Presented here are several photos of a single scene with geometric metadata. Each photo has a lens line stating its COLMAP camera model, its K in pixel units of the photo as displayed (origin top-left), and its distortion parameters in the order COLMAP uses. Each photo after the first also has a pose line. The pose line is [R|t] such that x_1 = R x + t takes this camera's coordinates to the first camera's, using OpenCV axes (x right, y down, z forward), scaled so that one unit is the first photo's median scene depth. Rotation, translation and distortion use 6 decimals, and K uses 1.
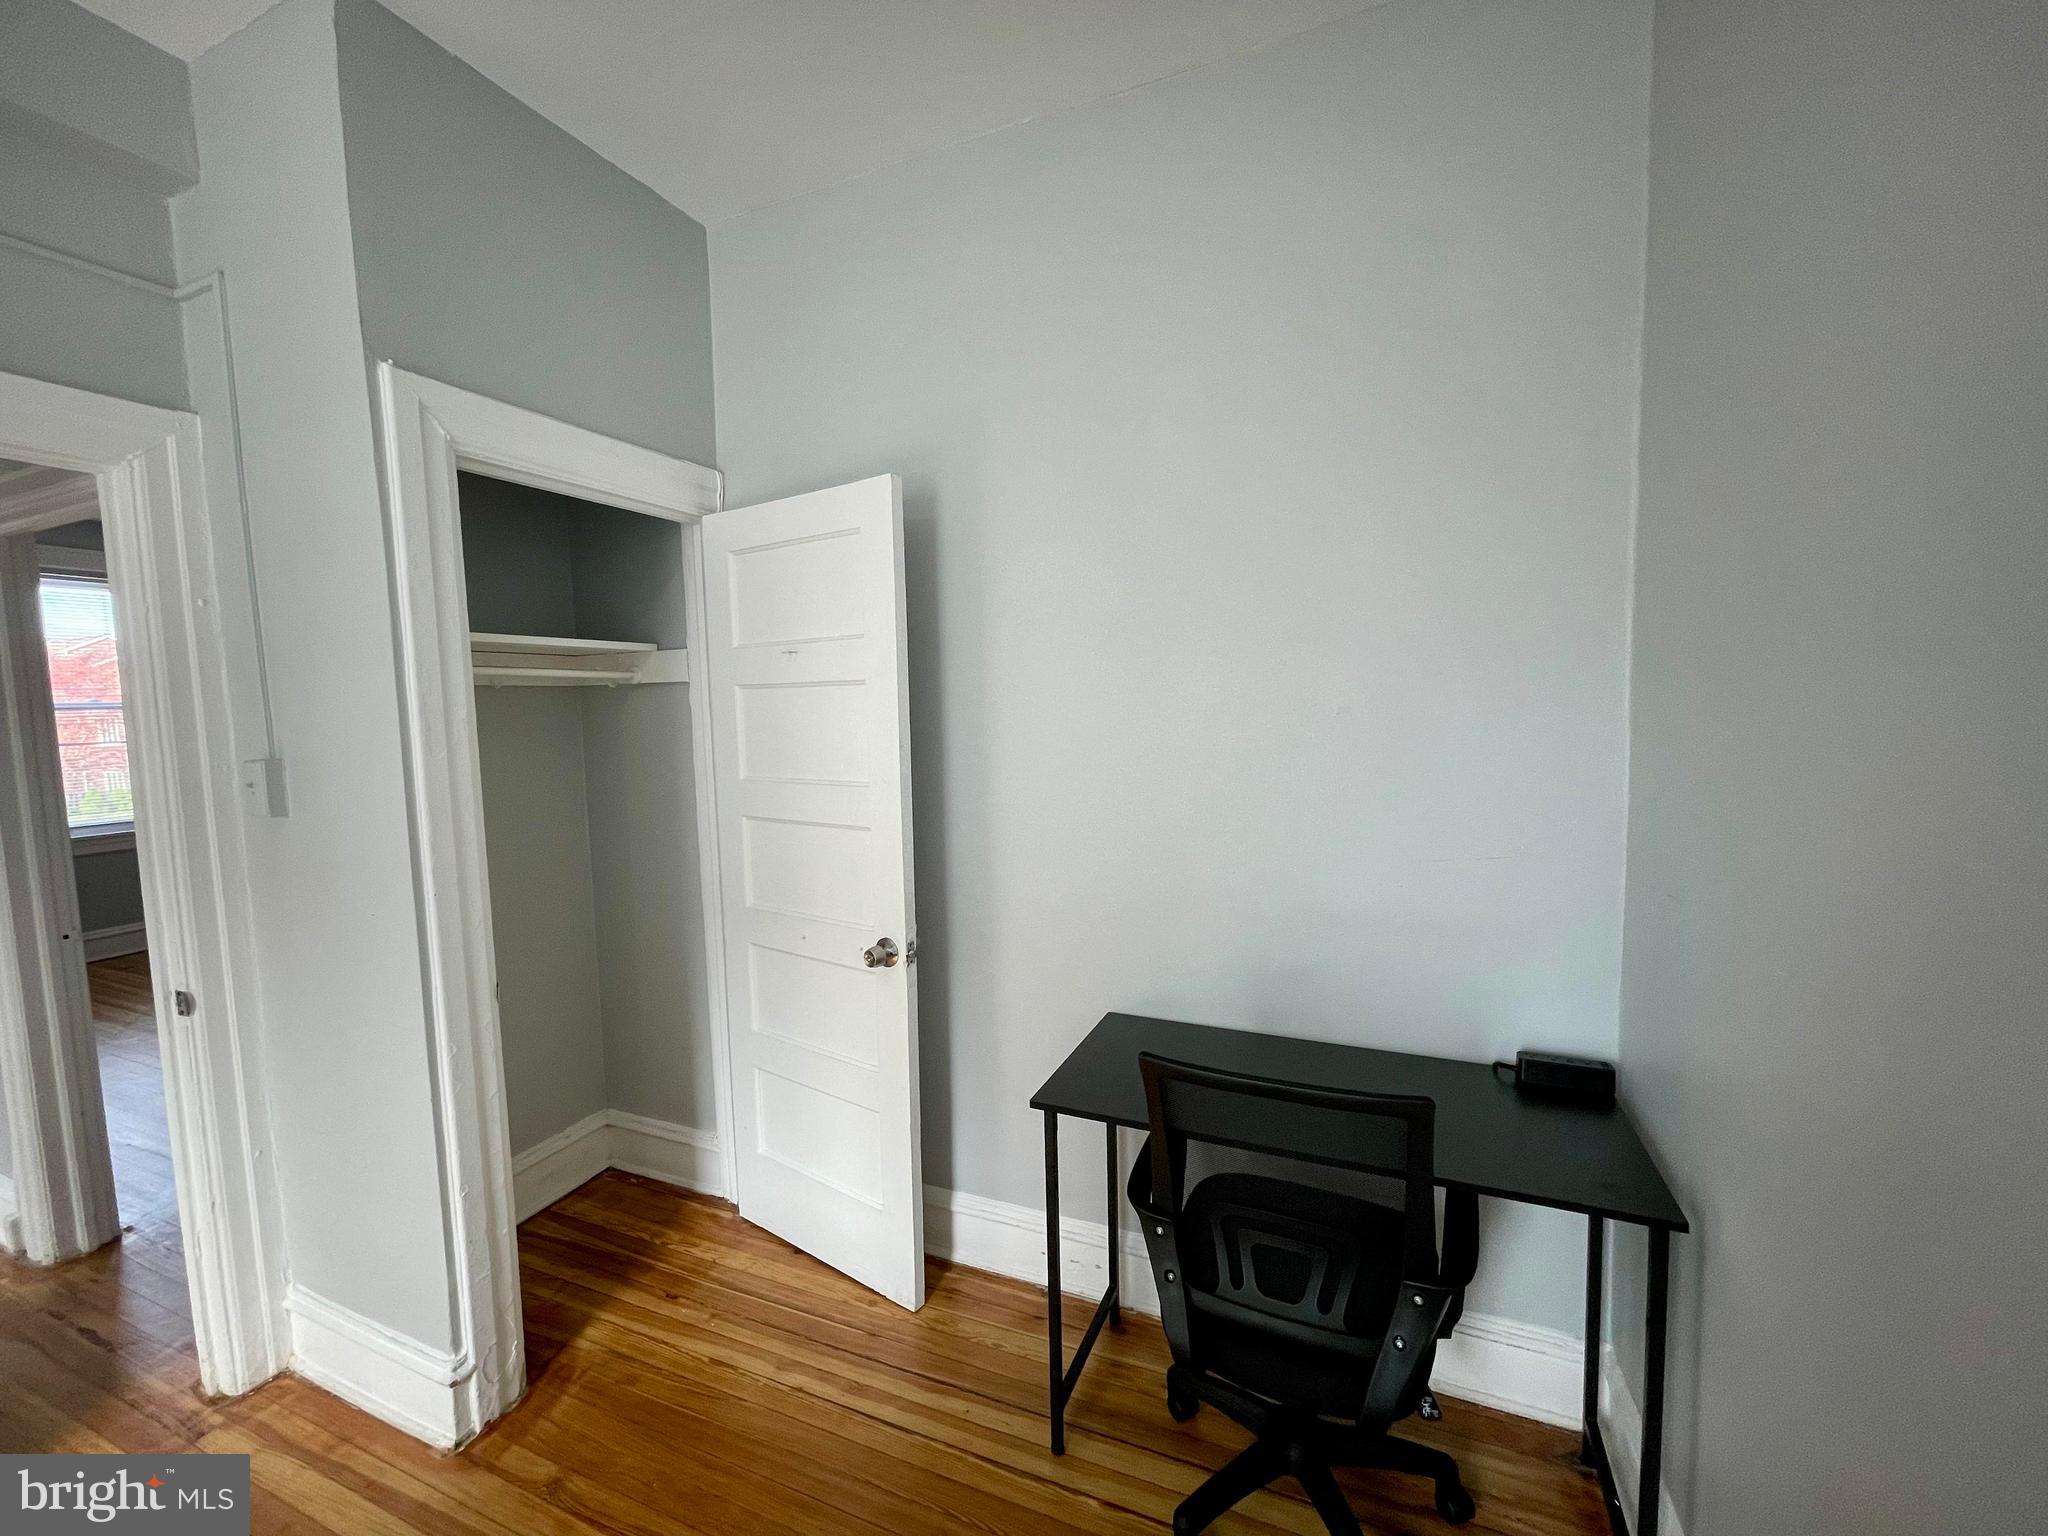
lens RADIAL K [[807.3, 0, 1024.0], [0, 807.3, 768.0], [0, 0, 1]] dist [-0.000237, 0.002829]
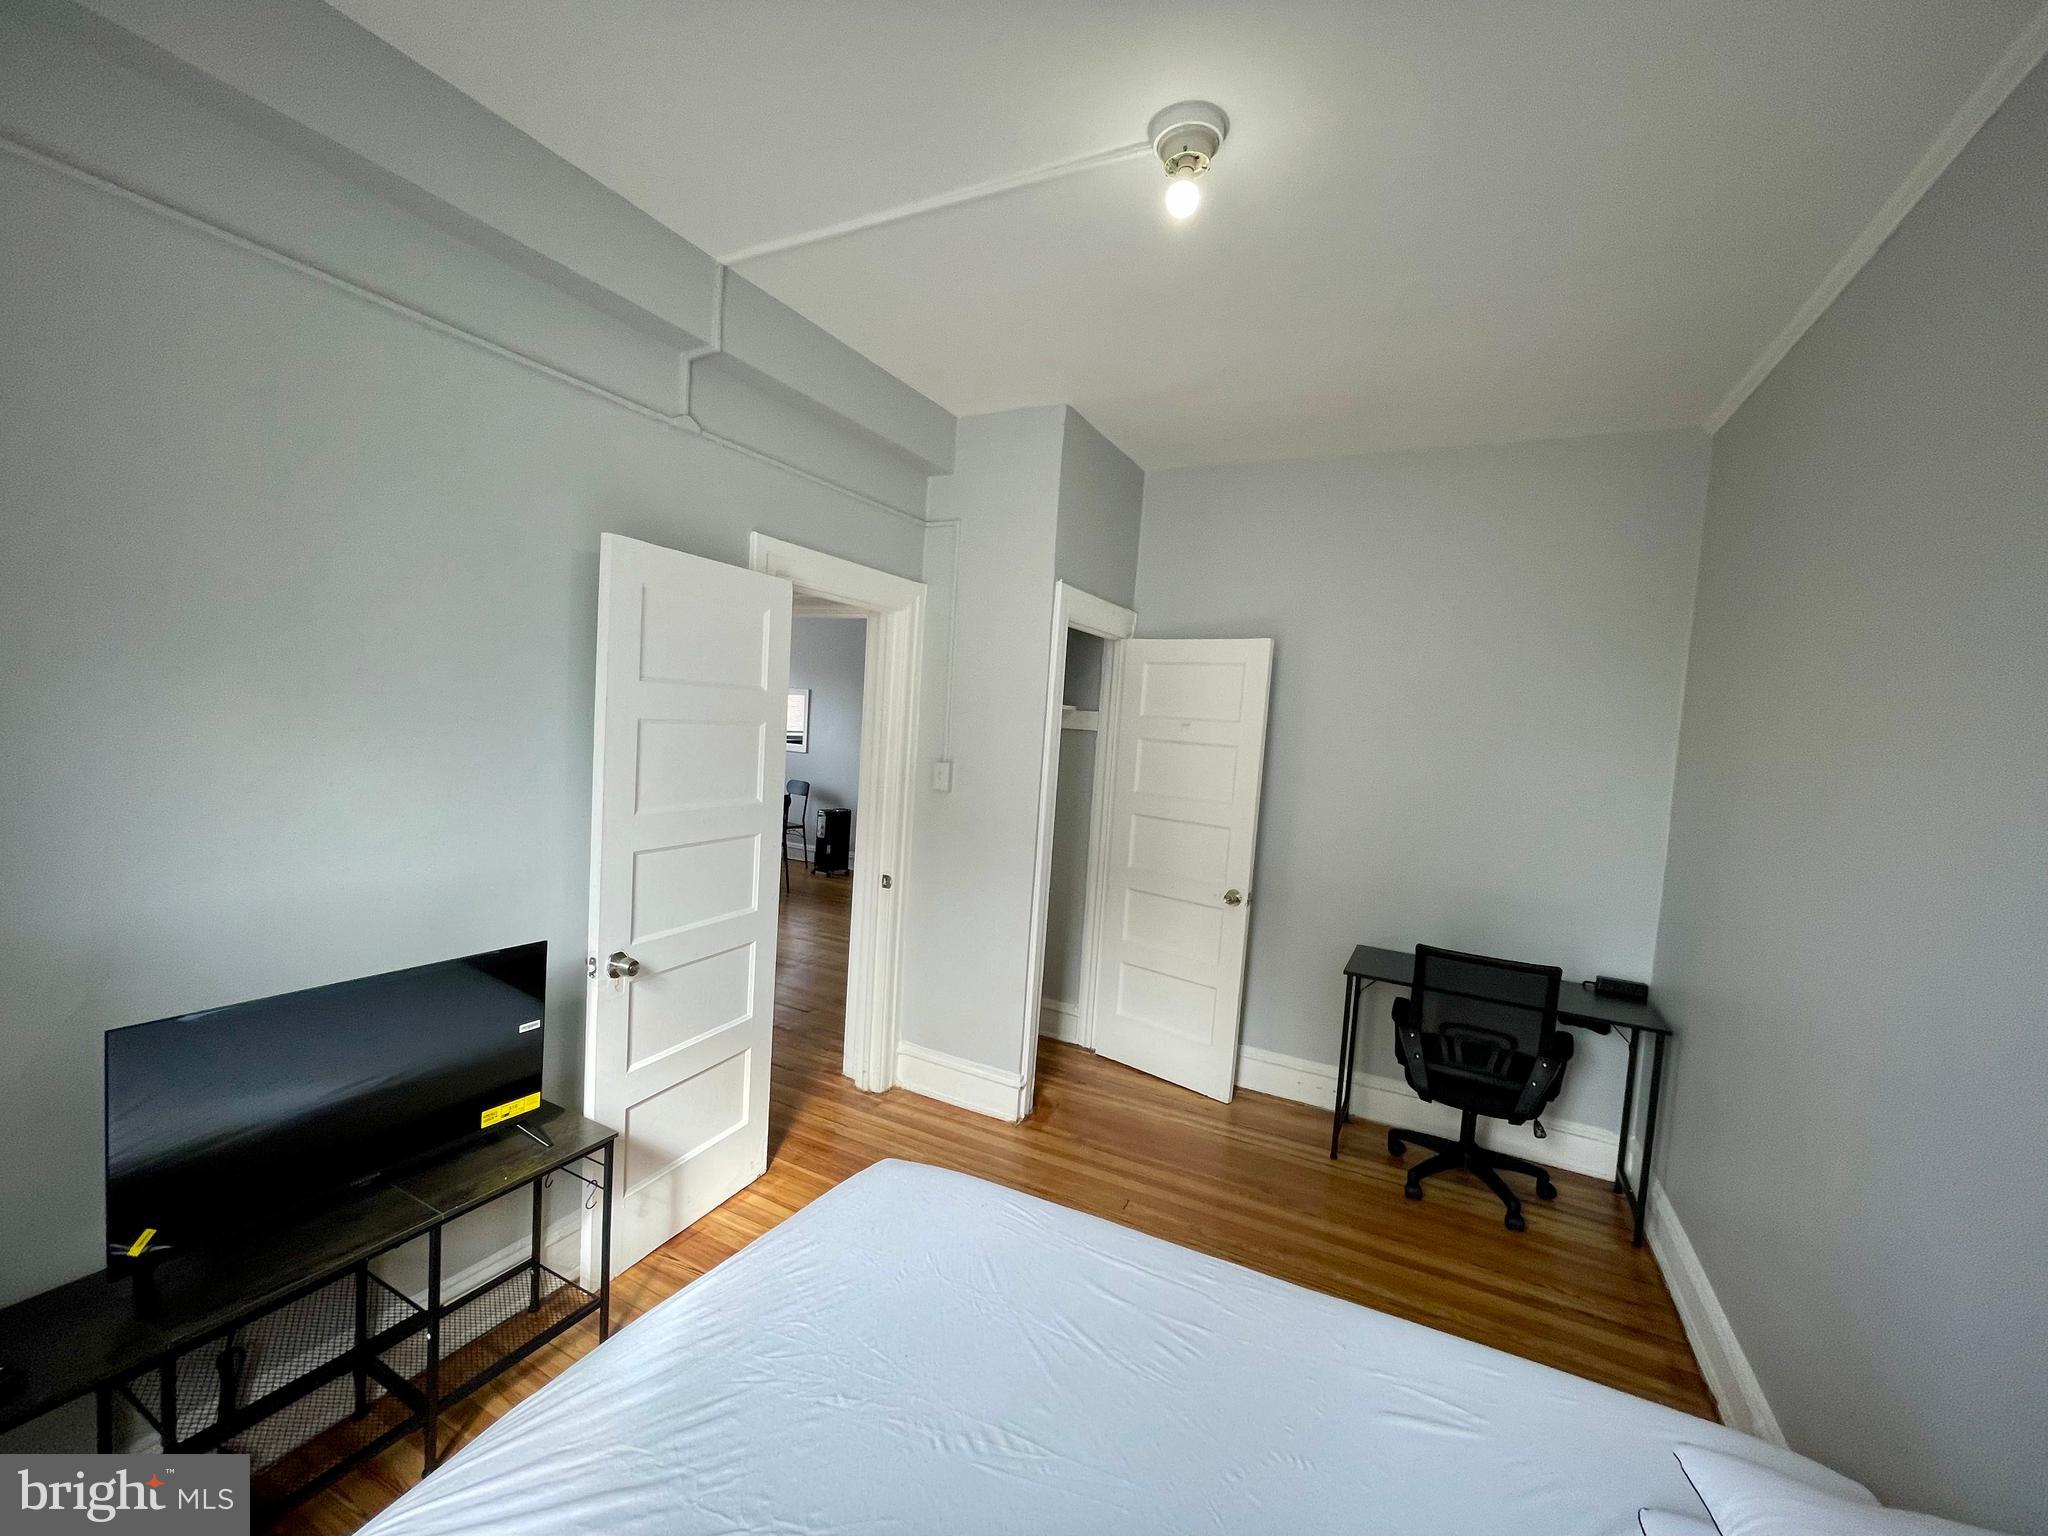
lens RADIAL K [[817.5, 0, 1018.4], [0, 817.5, 774.0], [0, 0, 1]] dist [-0.000317, -0.000002]
pose [[0.993748, 0.093740, -0.060639, -0.654980], [-0.094725, 0.995411, -0.013566, 0.029051], [0.059089, 0.019225, 0.998068, -0.987262]]
